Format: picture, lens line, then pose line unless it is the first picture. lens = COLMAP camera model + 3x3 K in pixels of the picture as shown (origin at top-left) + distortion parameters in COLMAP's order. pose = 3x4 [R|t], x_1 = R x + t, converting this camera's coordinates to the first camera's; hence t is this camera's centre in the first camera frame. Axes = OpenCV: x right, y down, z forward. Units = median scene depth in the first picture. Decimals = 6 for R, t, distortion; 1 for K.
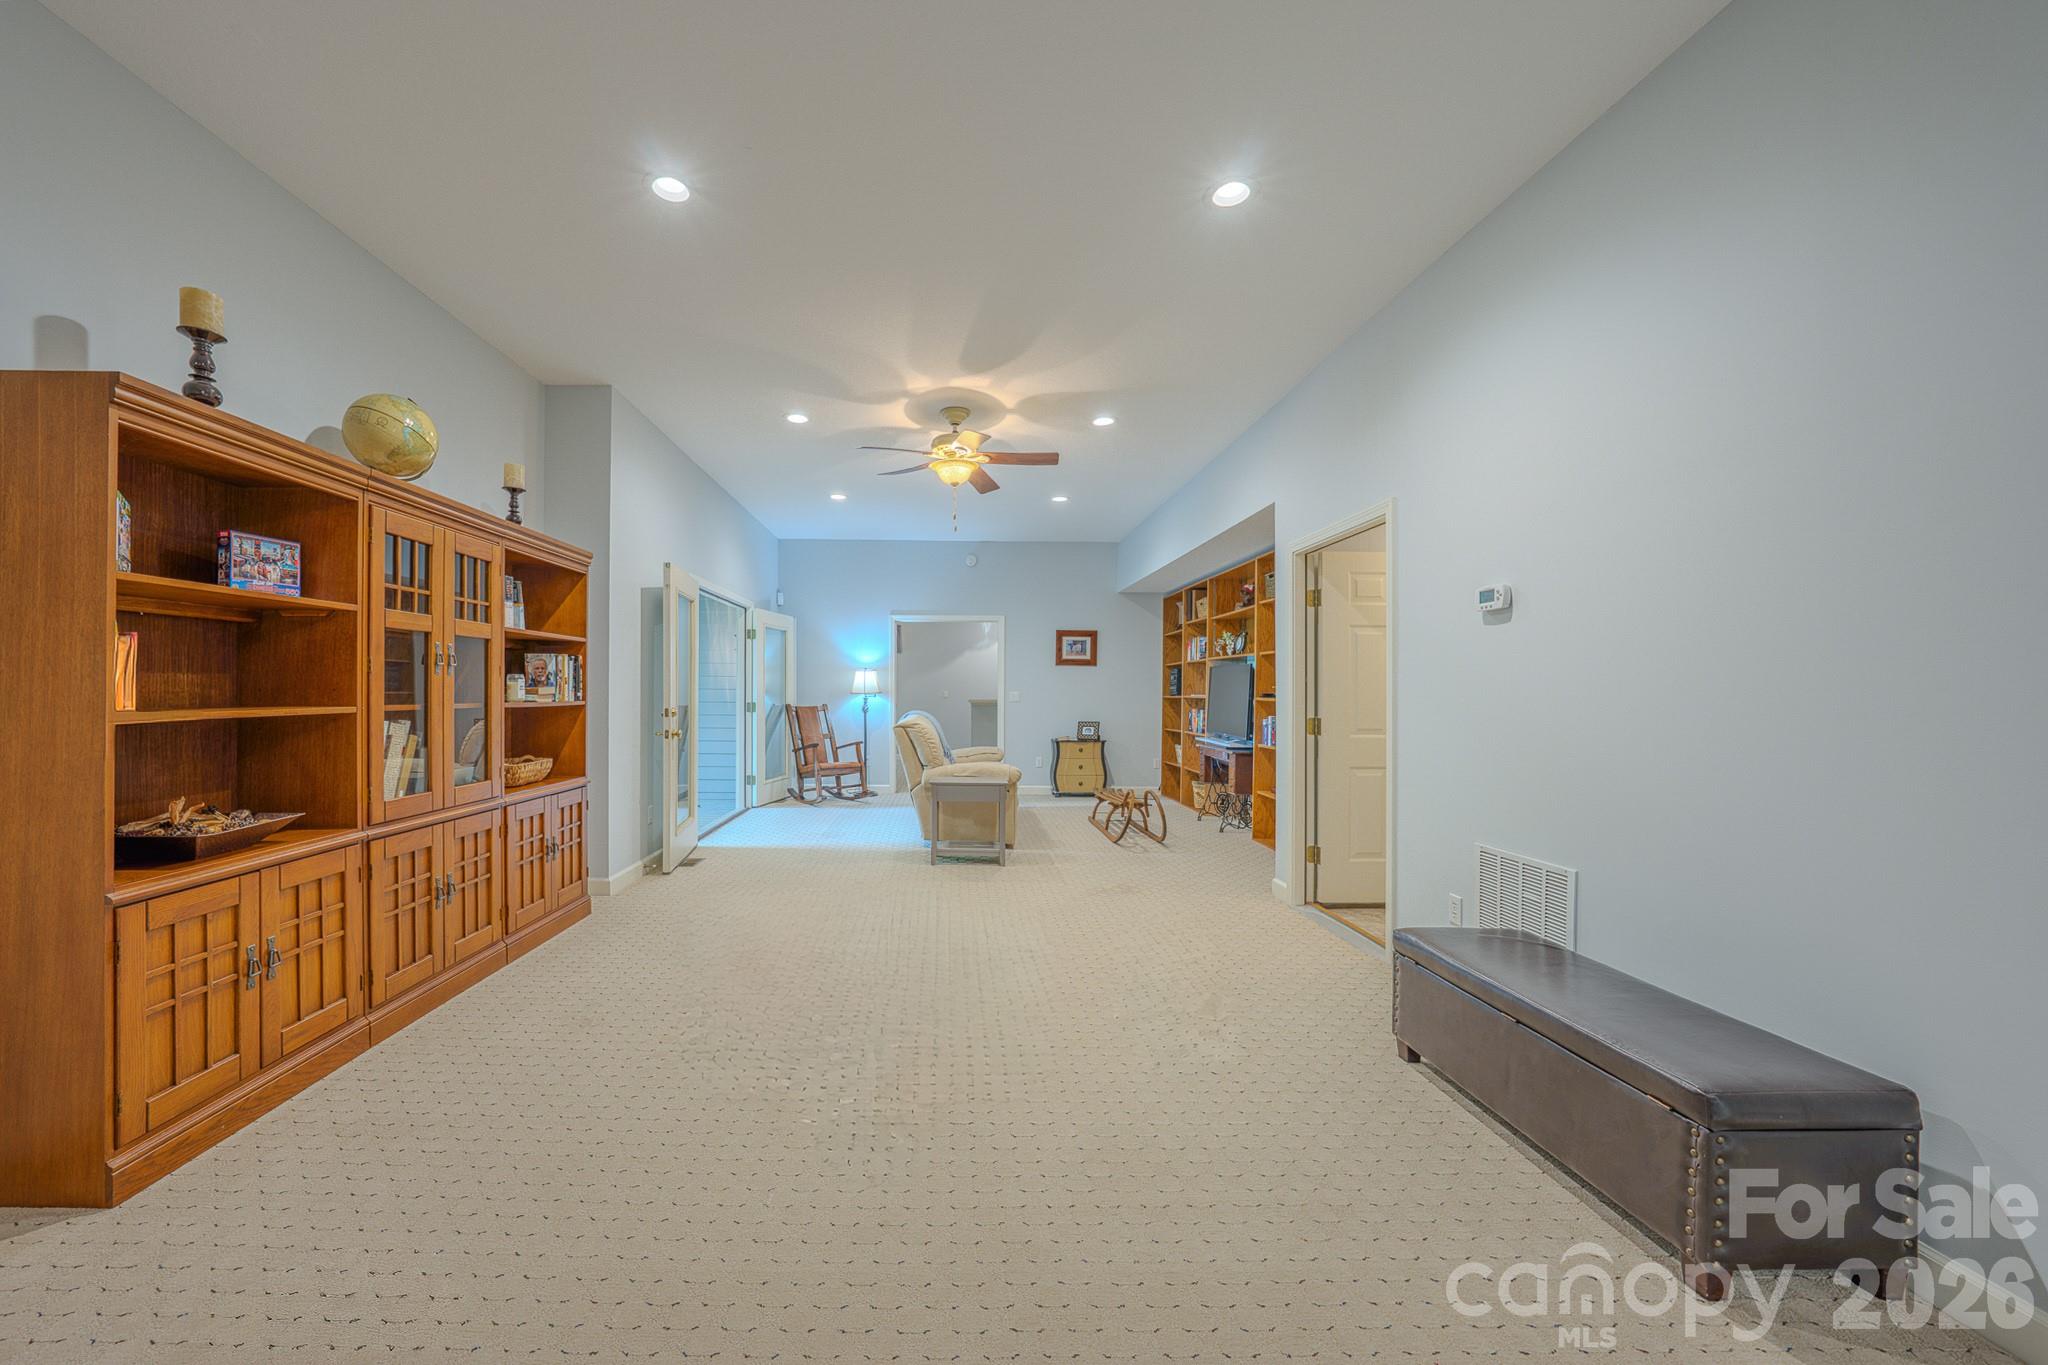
lens RADIAL K [[717.6, 0, 942.5], [0, 717.6, 689.0], [0, 0, 1]] dist [-0.020917, 0.003452]
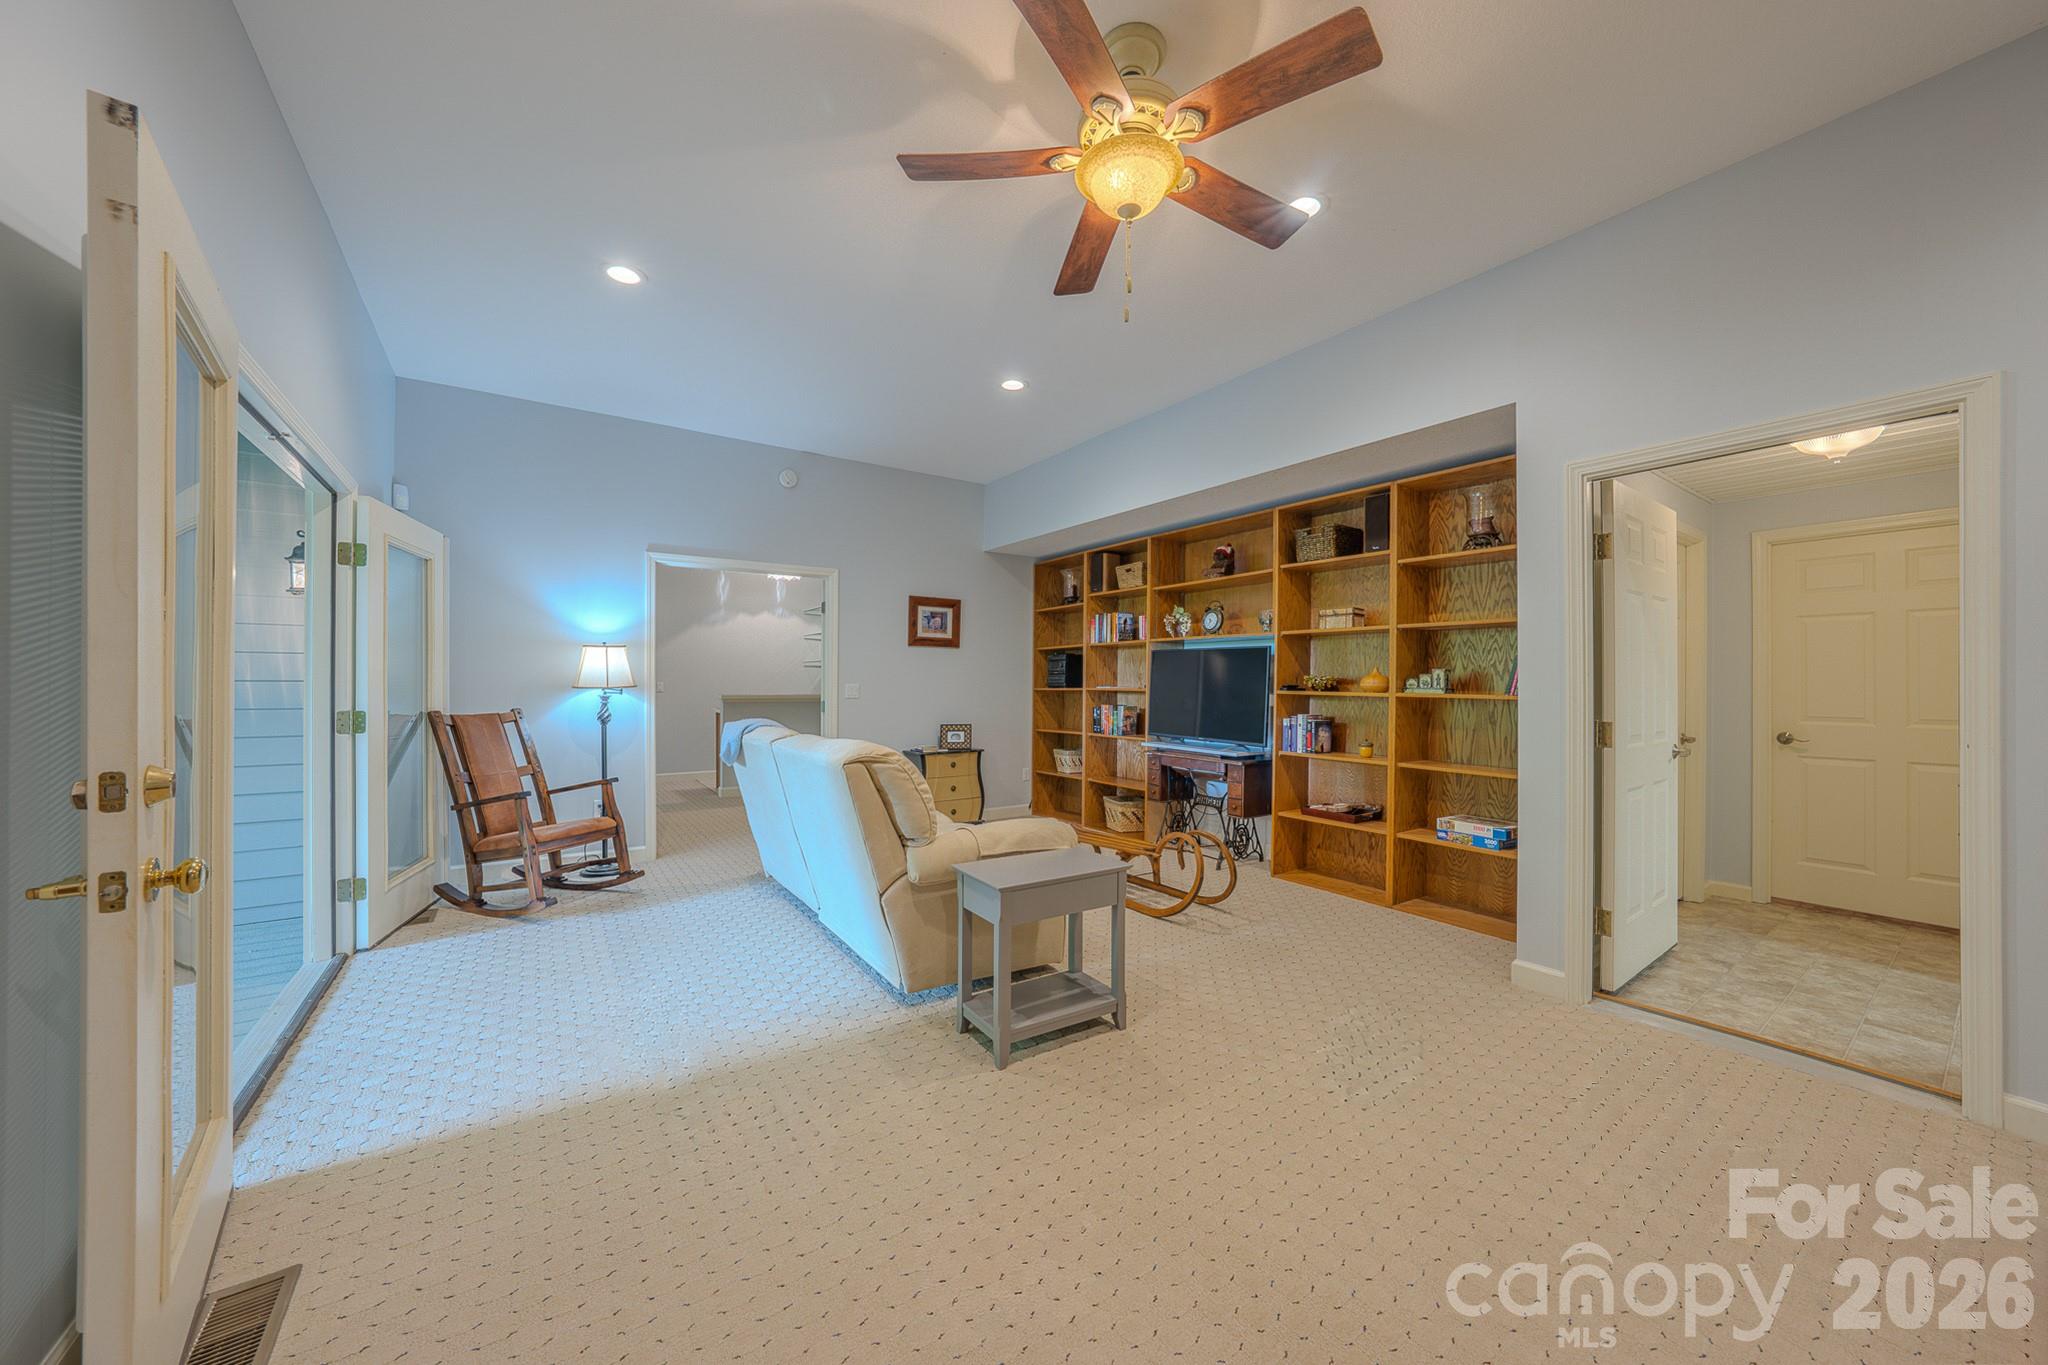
lens RADIAL K [[717.6, 0, 1024.5], [0, 717.6, 679.7], [0, 0, 1]] dist [-0.020917, 0.003452]
pose [[0.824251, -0.001272, 0.566223, -0.153463], [0.000690, 0.999999, 0.001243, -0.000573], [-0.566224, -0.000634, 0.824251, 0.369354]]
